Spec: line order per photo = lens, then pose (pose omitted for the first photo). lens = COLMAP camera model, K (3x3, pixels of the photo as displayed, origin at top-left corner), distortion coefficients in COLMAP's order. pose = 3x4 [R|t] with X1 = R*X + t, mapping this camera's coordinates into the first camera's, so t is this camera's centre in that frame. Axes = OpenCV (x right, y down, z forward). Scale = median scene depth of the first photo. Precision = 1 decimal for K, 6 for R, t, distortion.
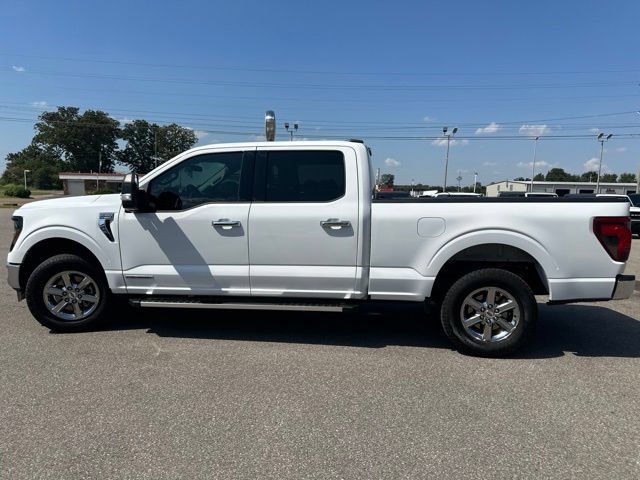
lens RADIAL K [[449.7, 0, 322.7], [0, 449.7, 246.9], [0, 0, 1]] dist [0.045346, -0.055298]
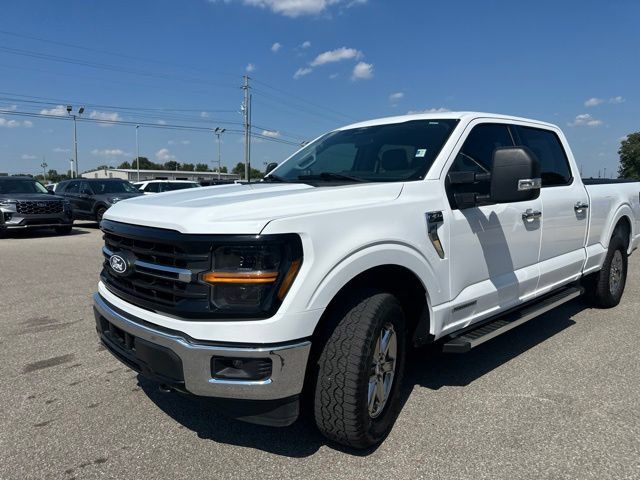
lens RADIAL K [[449.7, 0, 320.4], [0, 449.7, 242.0], [0, 0, 1]] dist [0.045346, -0.055298]
pose [[0.651891, -0.110560, 0.750210, -1.007692], [0.098941, 0.993258, 0.060404, -0.084138], [-0.751831, 0.034850, 0.658435, 0.709004]]
